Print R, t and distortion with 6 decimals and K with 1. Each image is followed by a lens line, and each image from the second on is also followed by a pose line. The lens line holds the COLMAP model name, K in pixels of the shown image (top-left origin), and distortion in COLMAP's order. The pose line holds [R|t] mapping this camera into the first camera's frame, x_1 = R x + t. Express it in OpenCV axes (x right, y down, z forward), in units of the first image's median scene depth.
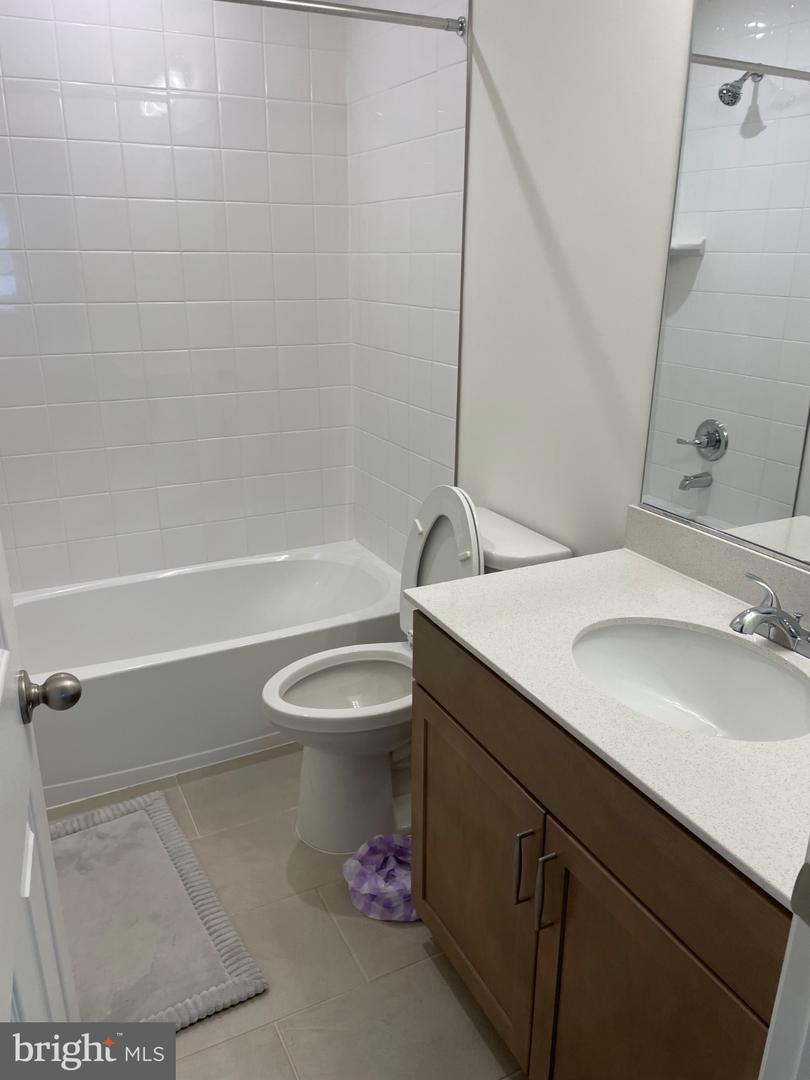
lens RADIAL K [[806.5, 0, 398.6], [0, 806.5, 536.9], [0, 0, 1]] dist [0.101583, -0.137775]
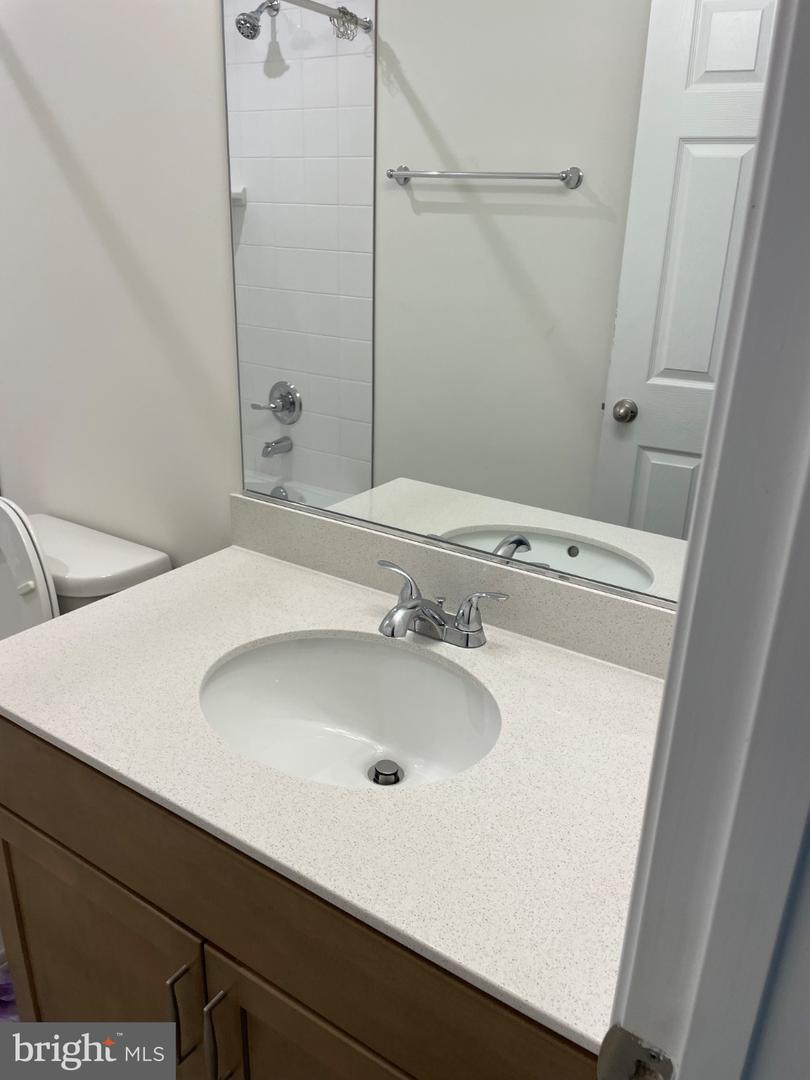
lens RADIAL K [[806.5, 0, 398.6], [0, 806.5, 536.9], [0, 0, 1]] dist [0.101583, -0.137775]
pose [[0.863369, -0.161498, 0.478029, 0.025224], [0.140967, 0.986873, 0.078805, -0.034055], [-0.484481, -0.000652, 0.874802, 0.173035]]
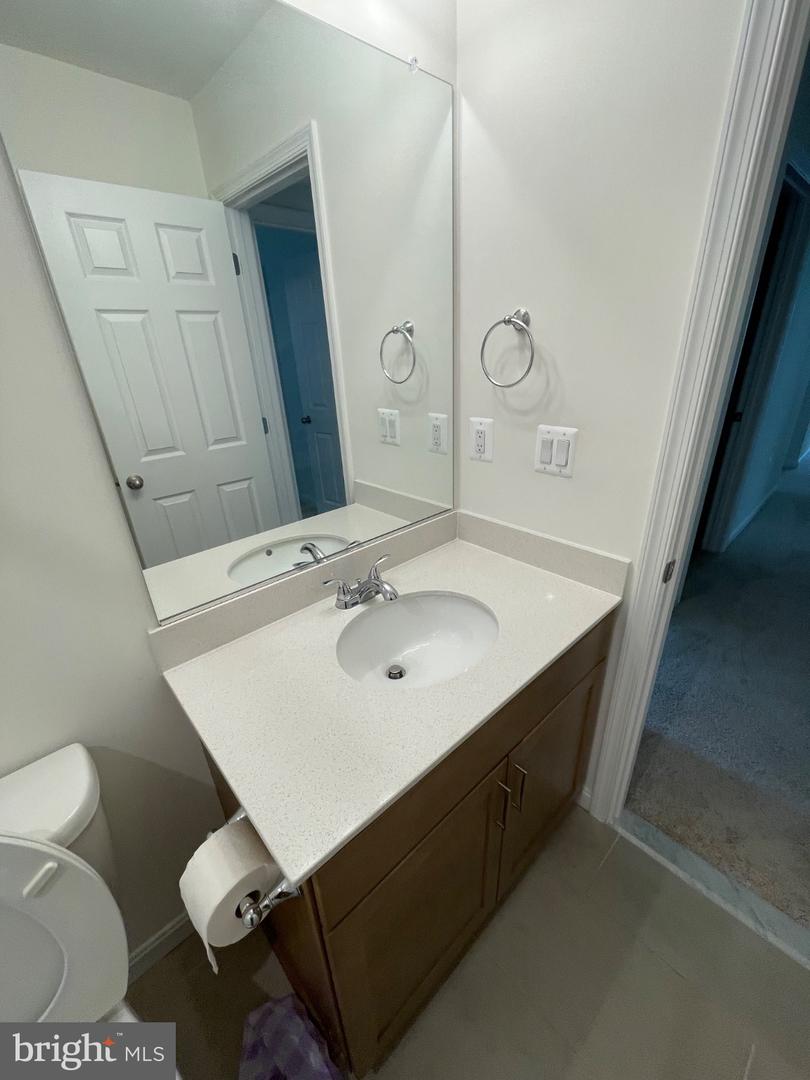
lens RADIAL K [[434.8, 0, 404.8], [0, 434.8, 533.6], [0, 0, 1]] dist [-0.049126, 0.000082]
pose [[-0.281322, -0.389547, 0.876990, -0.159111], [0.353619, 0.807503, 0.472116, -0.231187], [-0.892083, 0.442937, -0.089418, 0.672823]]
